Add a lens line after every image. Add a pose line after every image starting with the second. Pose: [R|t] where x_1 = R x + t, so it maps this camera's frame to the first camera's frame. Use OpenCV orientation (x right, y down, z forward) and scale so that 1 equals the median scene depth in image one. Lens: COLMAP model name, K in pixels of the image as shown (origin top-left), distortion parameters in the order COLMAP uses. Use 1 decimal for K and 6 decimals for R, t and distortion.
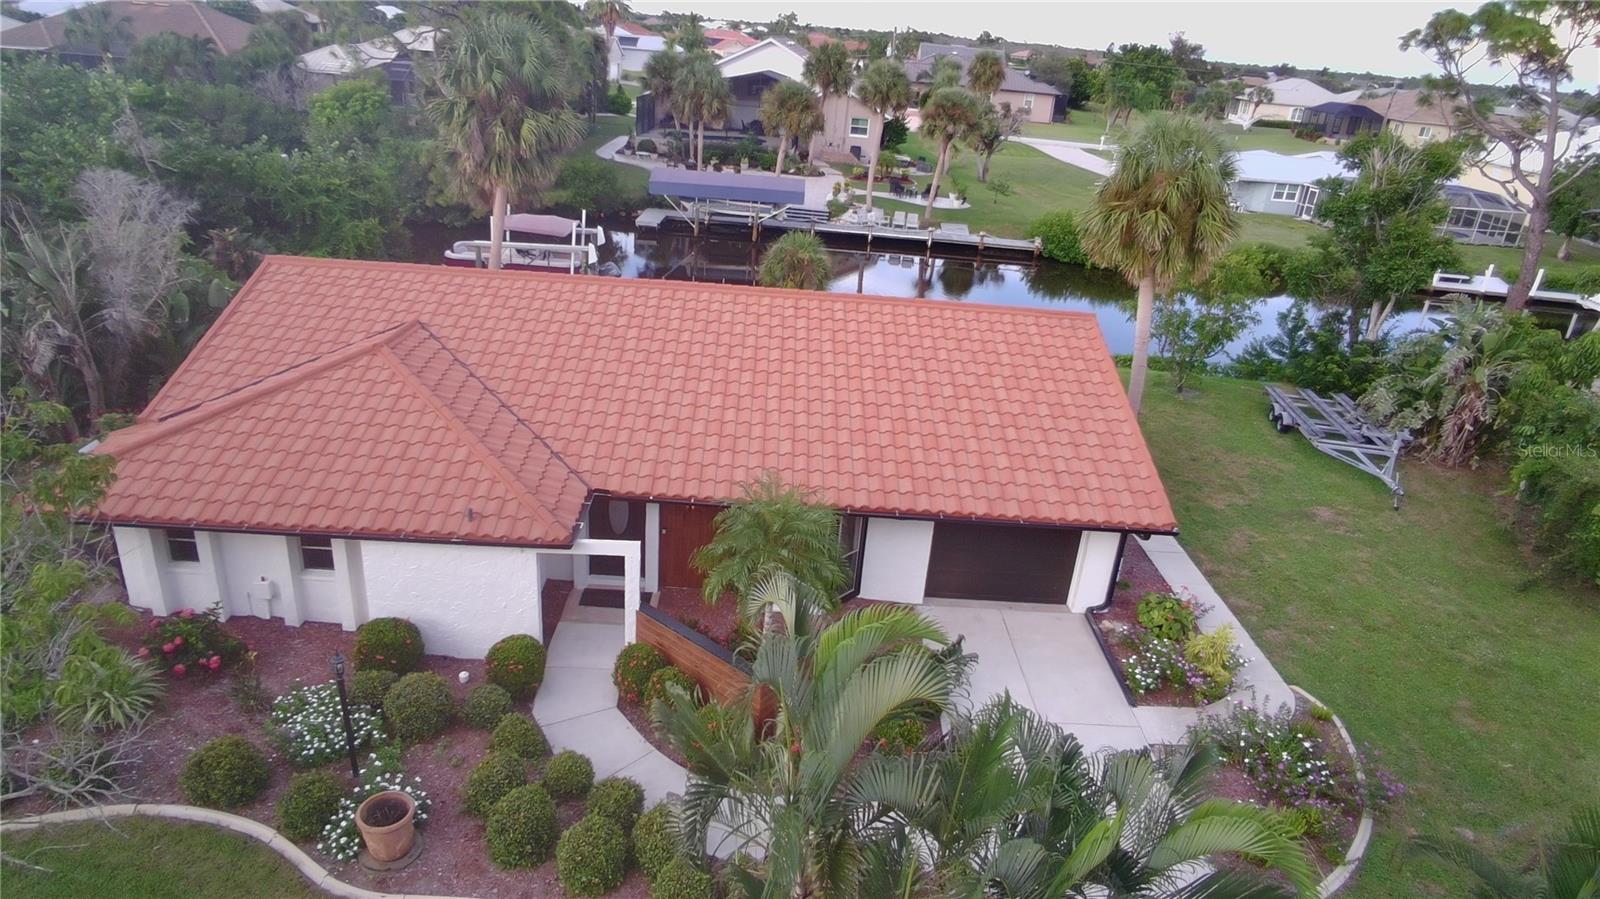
lens RADIAL K [[991.4, 0, 794.7], [0, 991.4, 446.6], [0, 0, 1]] dist [-0.046971, 0.029127]
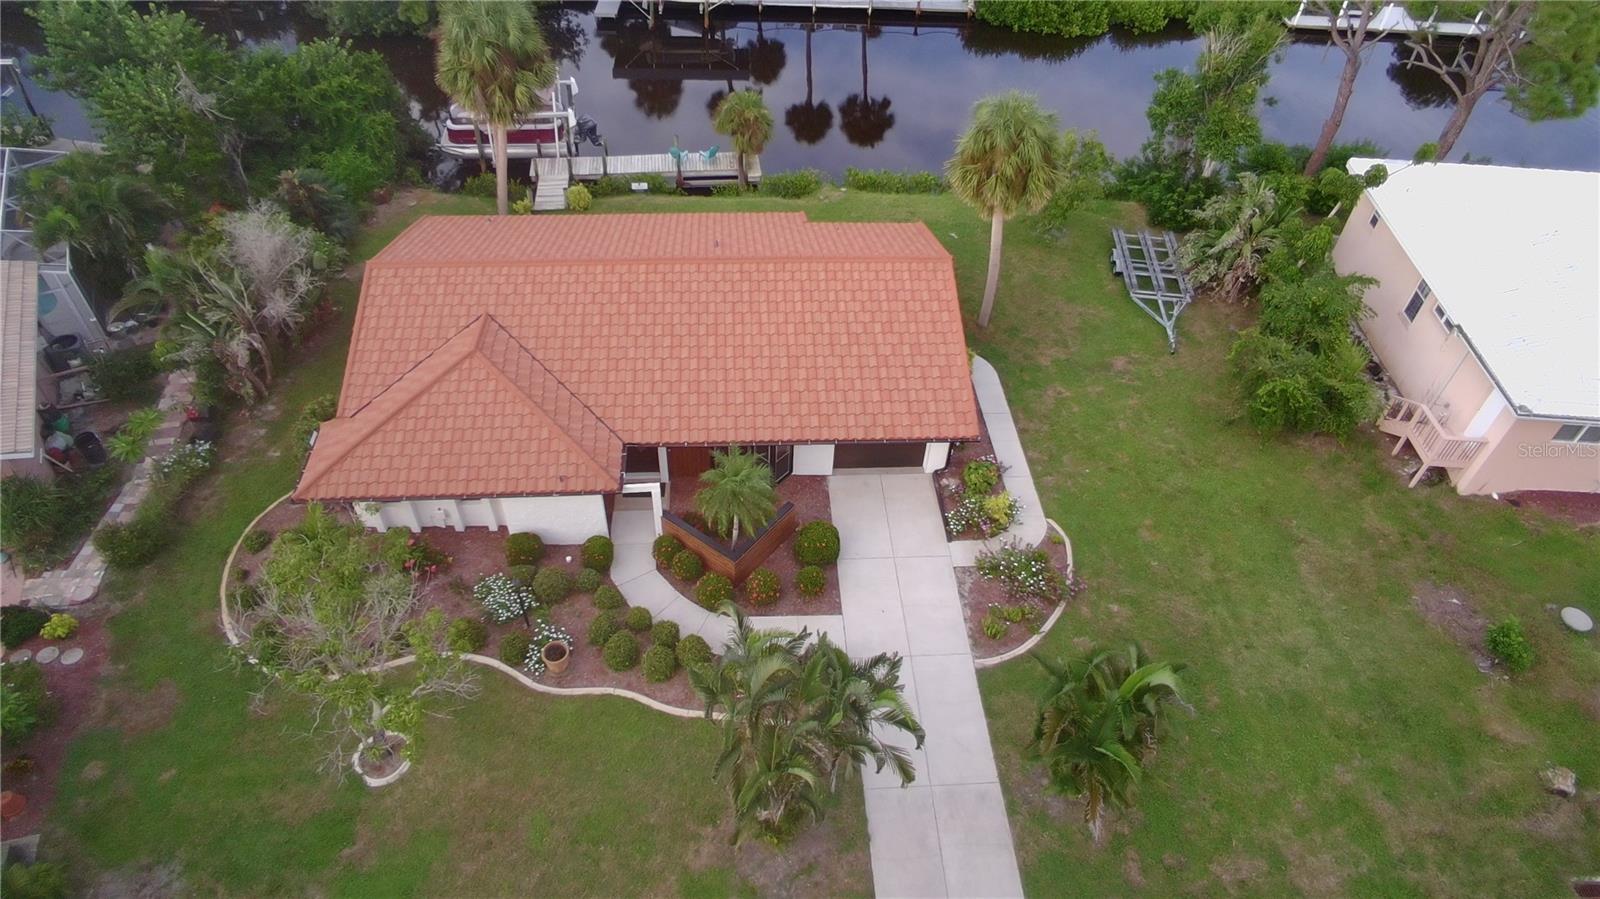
lens RADIAL K [[991.4, 0, 794.1], [0, 991.4, 456.6], [0, 0, 1]] dist [-0.046971, 0.029127]
pose [[0.997917, -0.064501, 0.000981, 0.067592], [0.059556, 0.927040, 0.370202, -0.477814], [-0.024788, -0.369372, 0.928951, -0.501942]]
